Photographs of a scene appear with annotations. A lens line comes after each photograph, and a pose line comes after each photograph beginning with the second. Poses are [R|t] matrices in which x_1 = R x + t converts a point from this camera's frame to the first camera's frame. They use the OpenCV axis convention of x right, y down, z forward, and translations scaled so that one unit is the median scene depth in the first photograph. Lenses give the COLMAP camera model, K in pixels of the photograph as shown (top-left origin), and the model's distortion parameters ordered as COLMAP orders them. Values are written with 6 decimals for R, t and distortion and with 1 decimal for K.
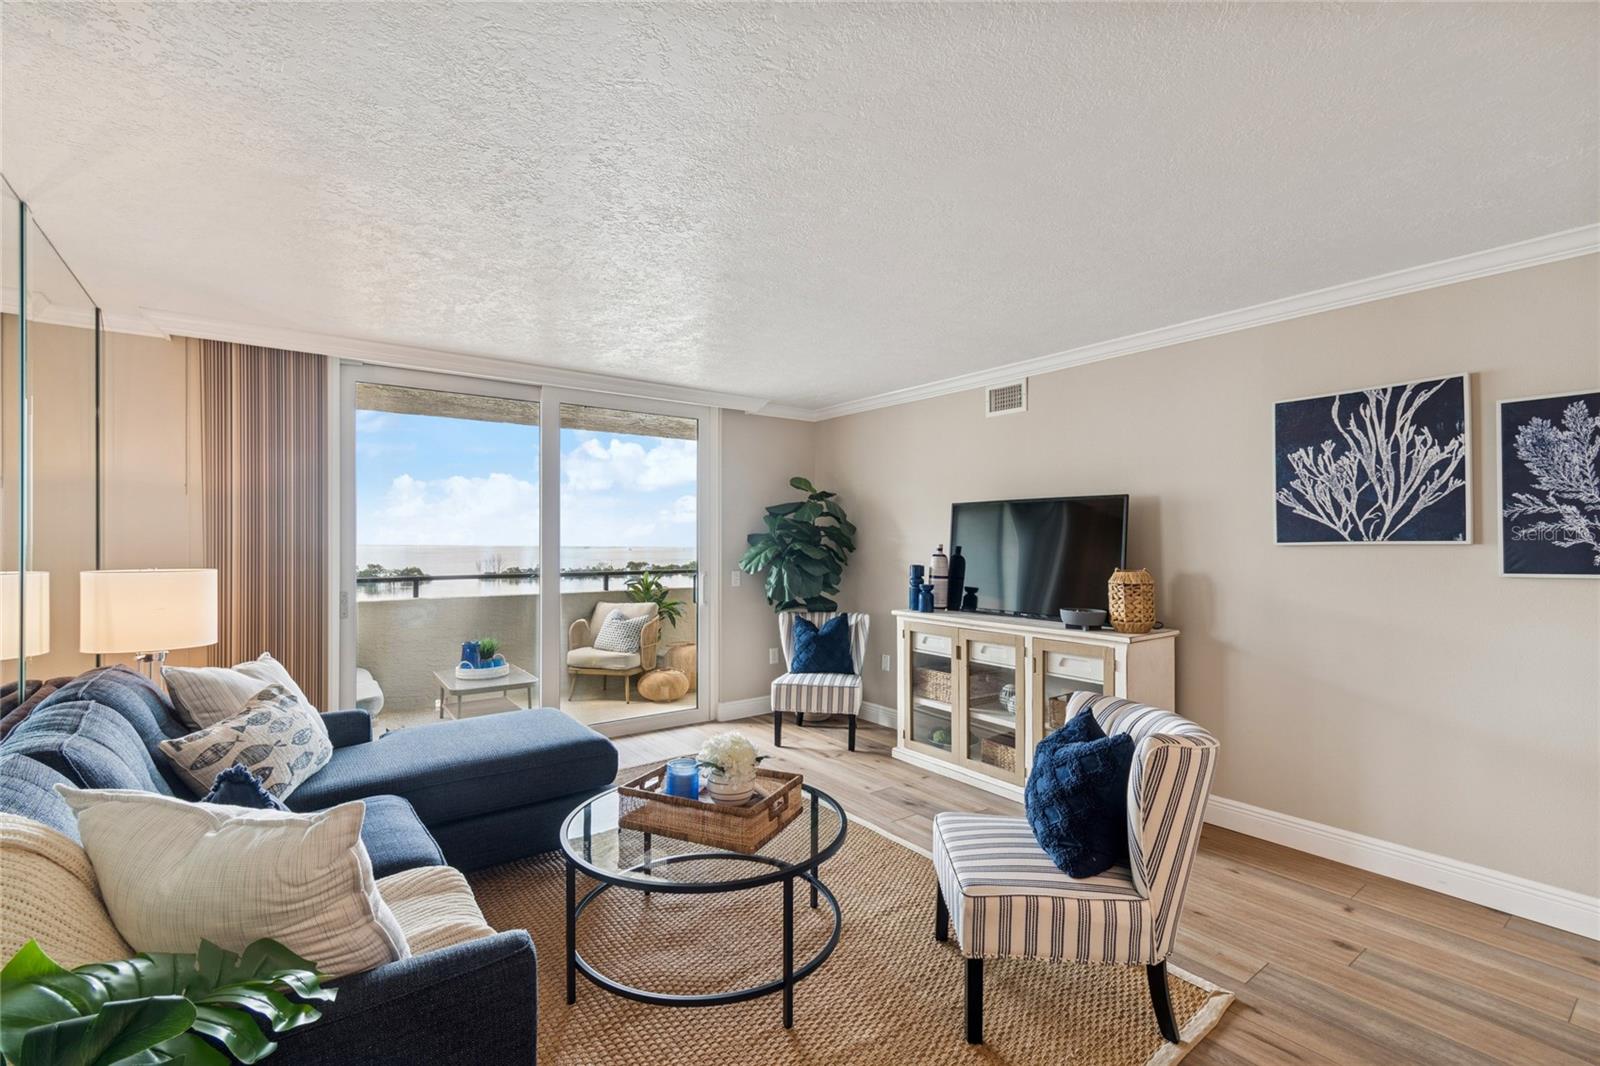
lens RADIAL K [[705.4, 0, 790.5], [0, 705.4, 551.9], [0, 0, 1]] dist [-0.001874, -0.001227]
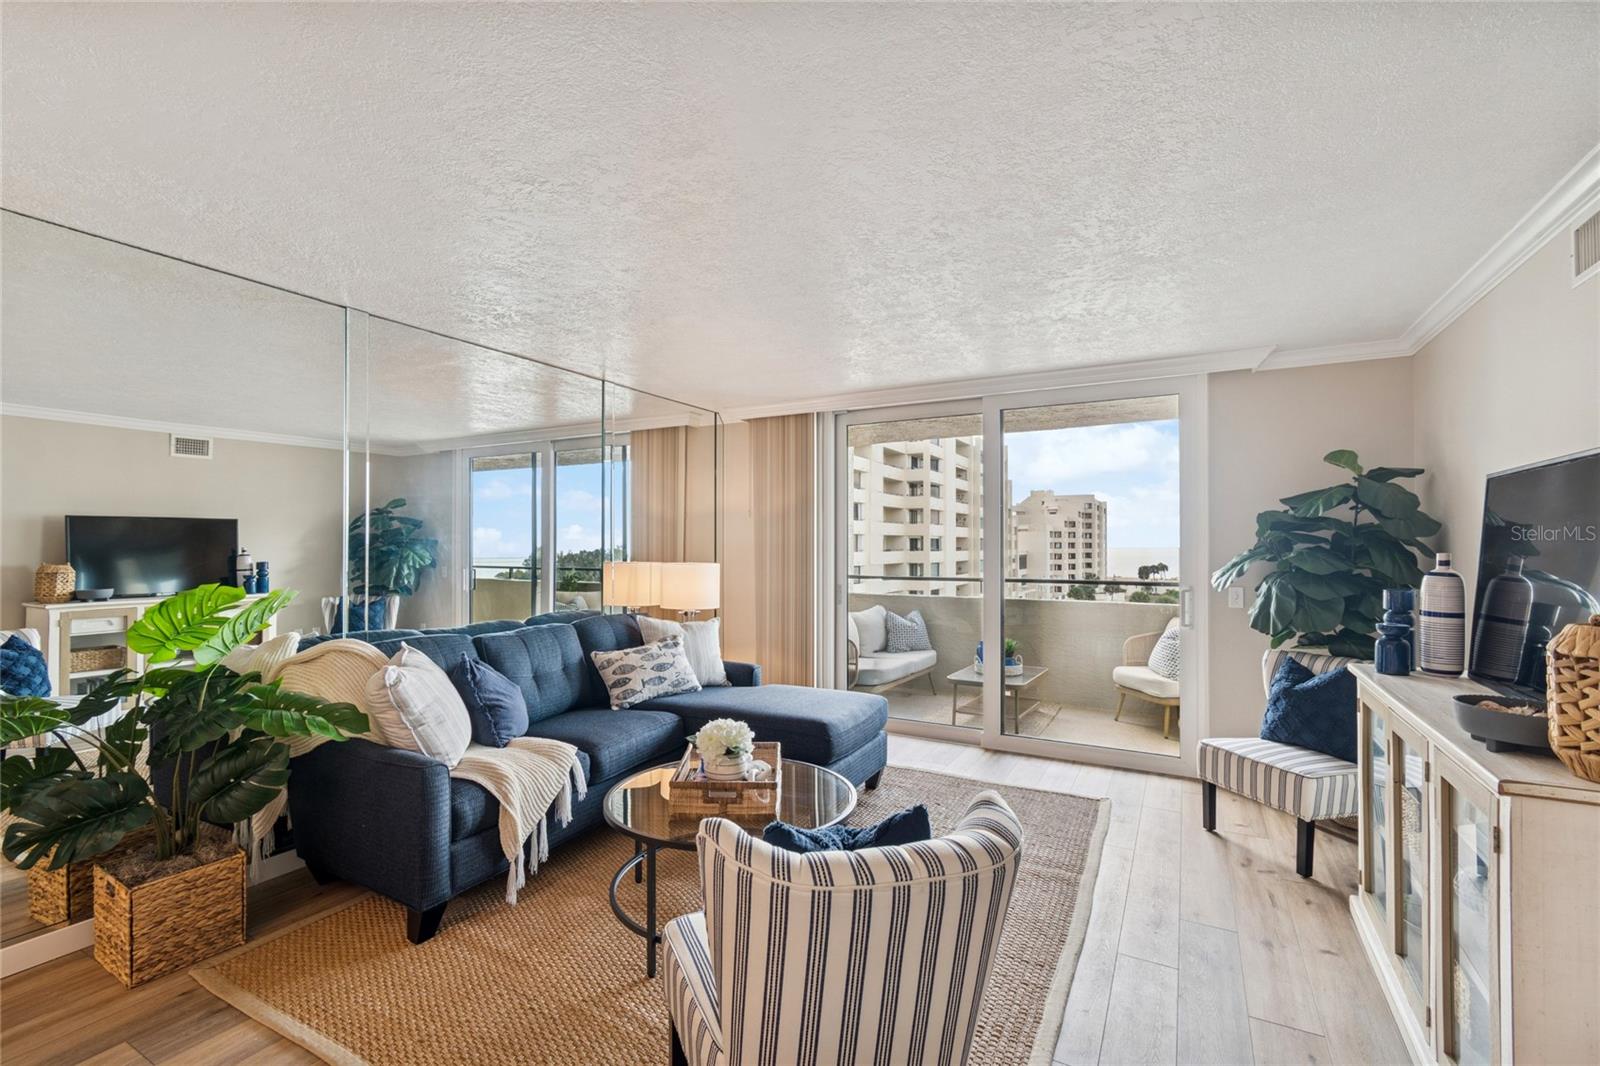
lens RADIAL K [[705.4, 0, 788.5], [0, 705.4, 539.2], [0, 0, 1]] dist [-0.001874, -0.001227]
pose [[0.415394, -0.007894, -0.909607, 0.698932], [-0.014649, 0.999775, -0.015367, -0.007341], [0.909524, 0.019708, 0.415185, 0.457980]]
